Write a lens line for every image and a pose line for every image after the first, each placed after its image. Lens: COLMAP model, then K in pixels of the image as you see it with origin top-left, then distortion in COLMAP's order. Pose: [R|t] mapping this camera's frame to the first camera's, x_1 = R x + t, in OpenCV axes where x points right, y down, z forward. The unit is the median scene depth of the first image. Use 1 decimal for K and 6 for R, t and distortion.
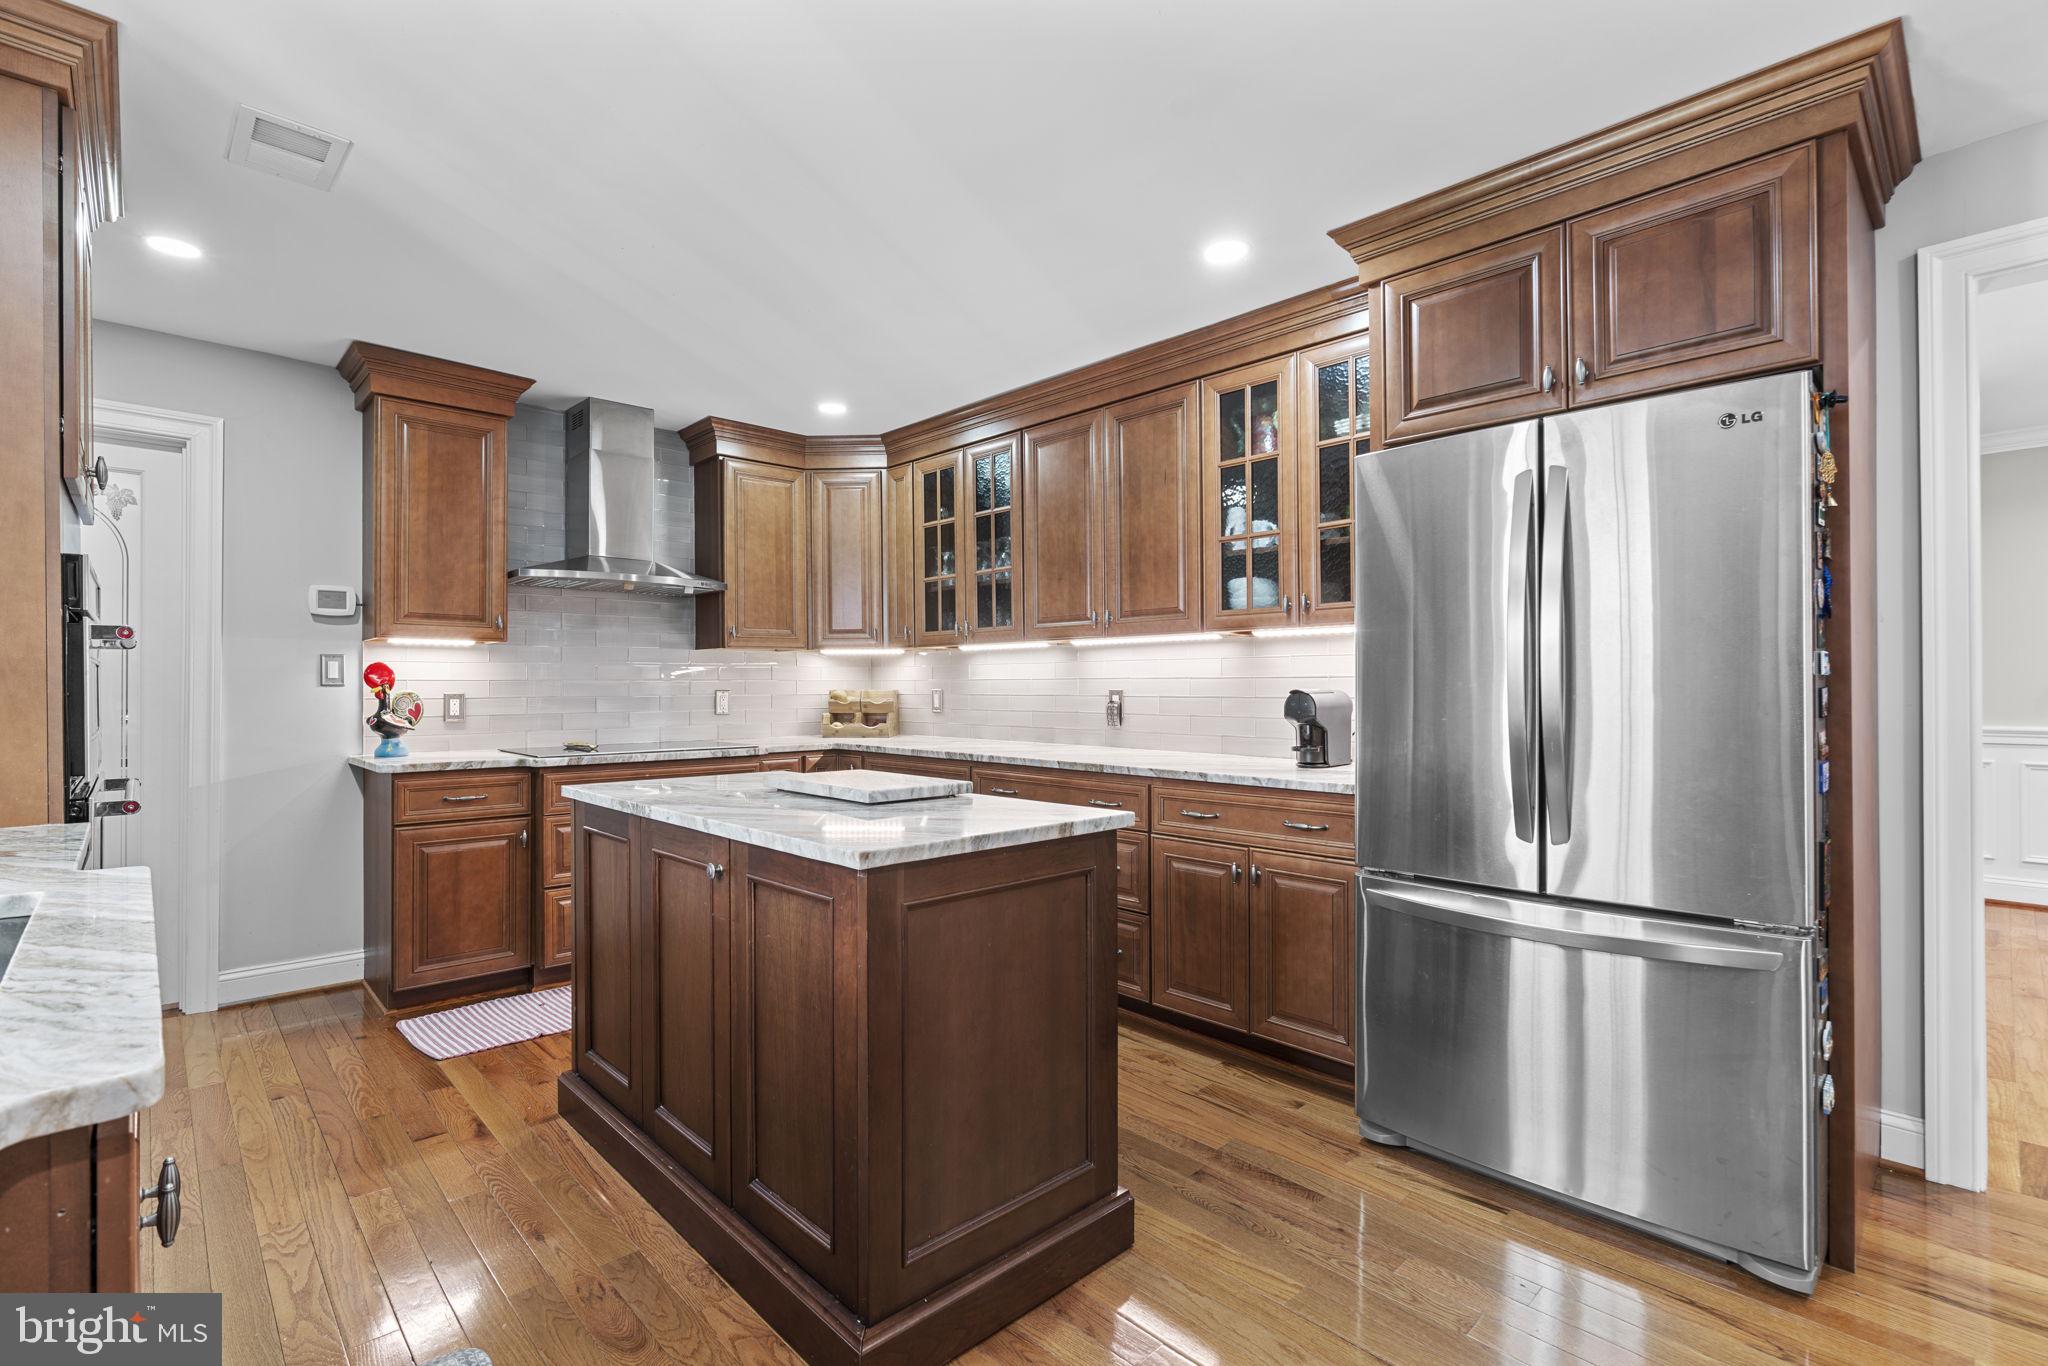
lens RADIAL K [[928.1, 0, 1028.2], [0, 928.1, 686.4], [0, 0, 1]] dist [-0.013620, 0.005452]
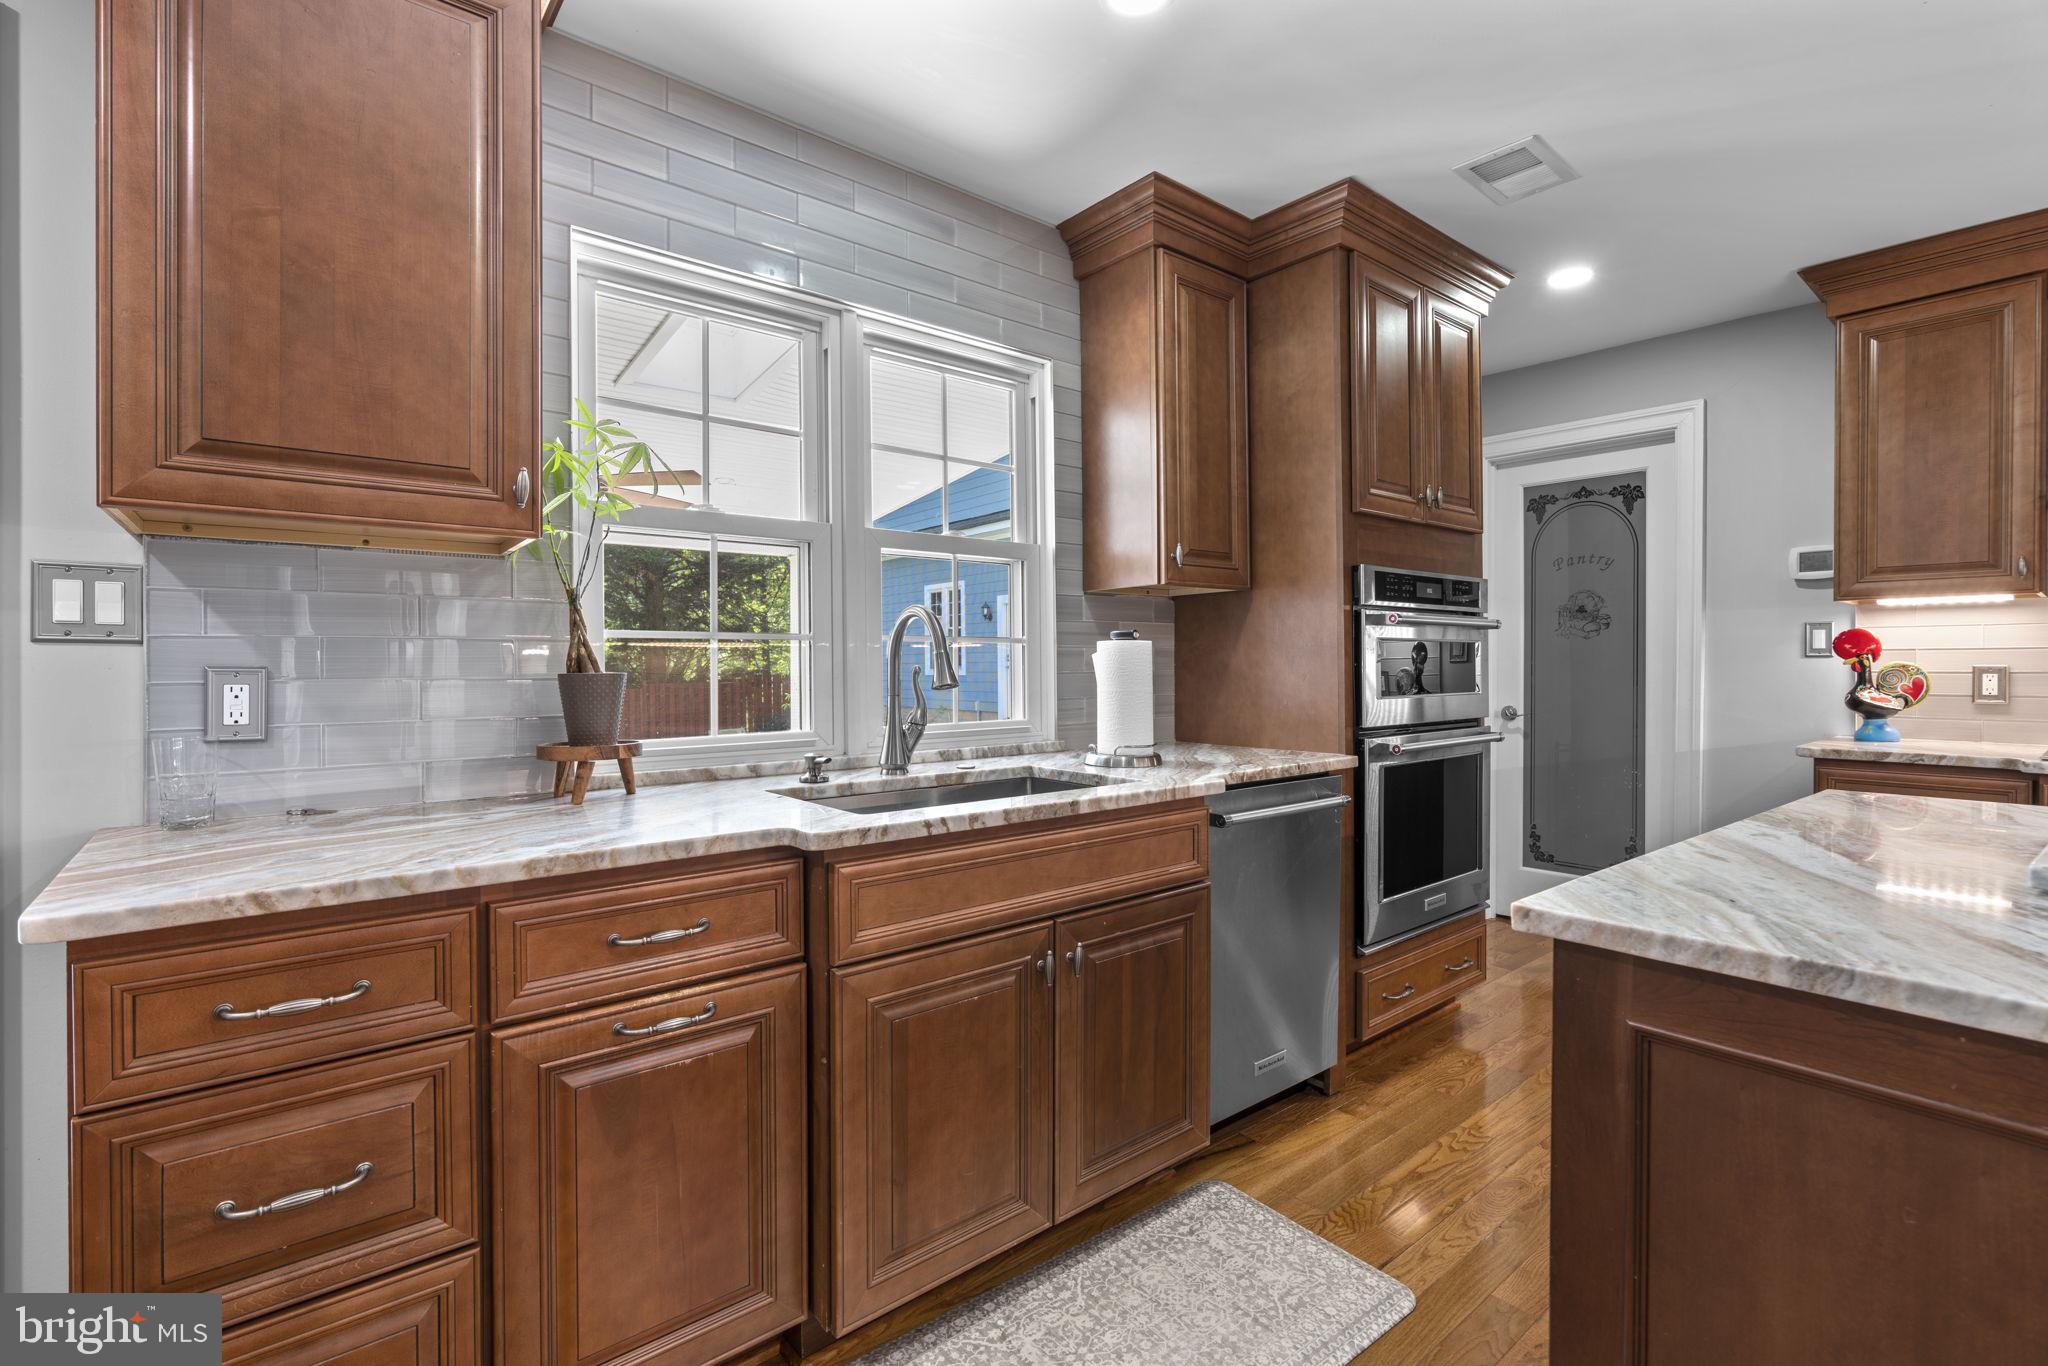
lens RADIAL K [[928.1, 0, 1003.6], [0, 928.1, 669.9], [0, 0, 1]] dist [-0.013620, 0.005452]
pose [[-0.085468, 0.008605, -0.996304, 0.204763], [0.004548, 0.999956, 0.008247, 0.000893], [0.996331, -0.003826, -0.085503, 0.278244]]
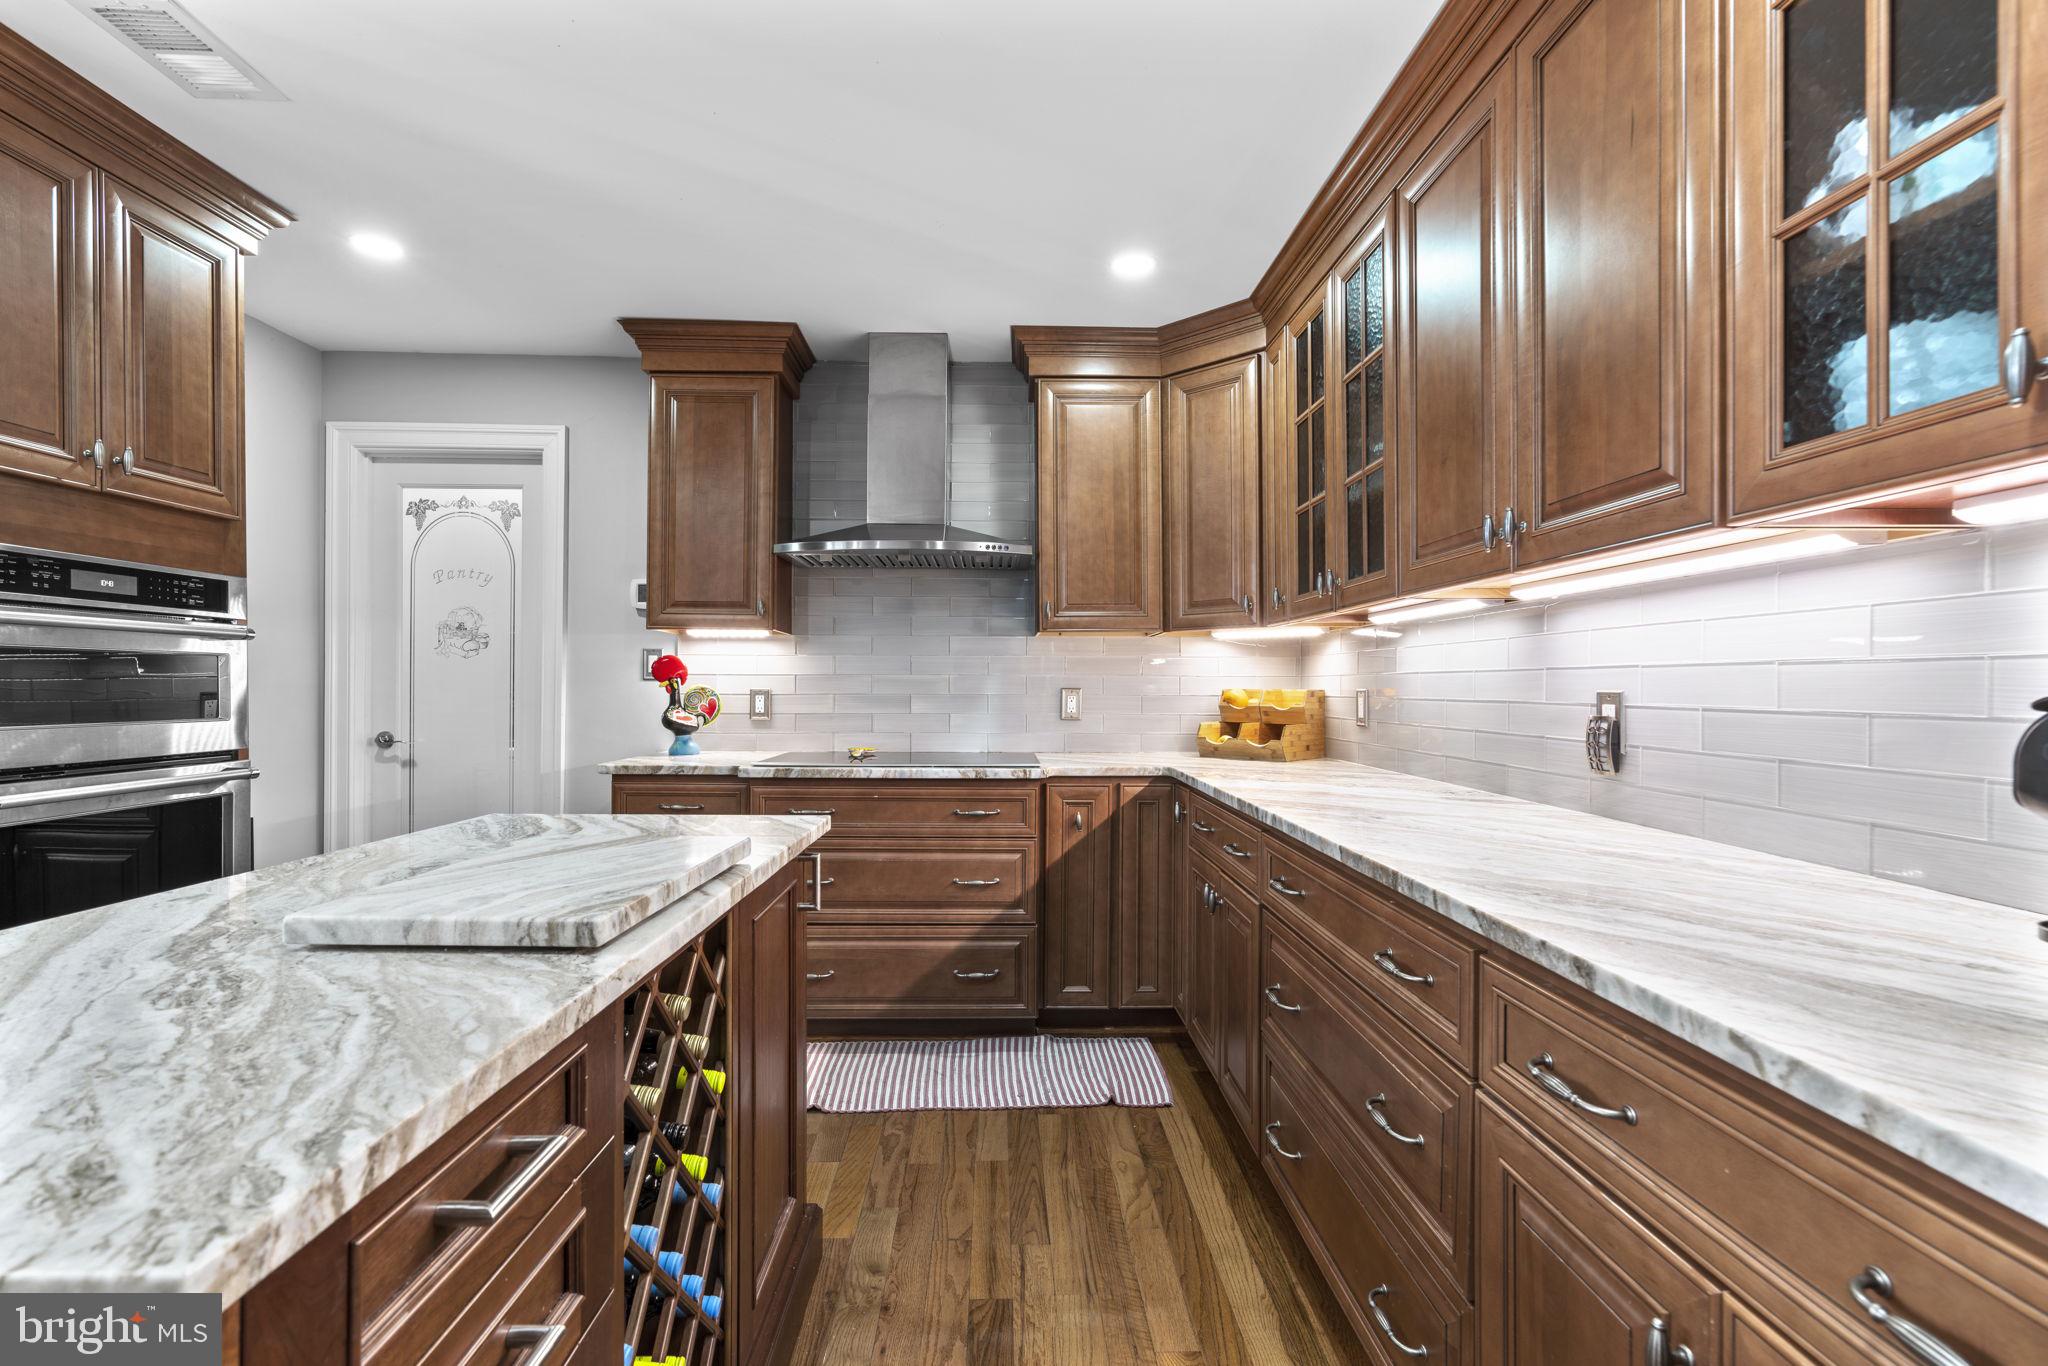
lens RADIAL K [[928.1, 0, 1019.8], [0, 928.1, 692.3], [0, 0, 1]] dist [-0.013620, 0.005452]
pose [[0.737856, 0.009527, -0.674890, 0.204928], [-0.006211, 0.999954, 0.007326, 0.002505], [0.674929, -0.001214, 0.737882, 0.519191]]
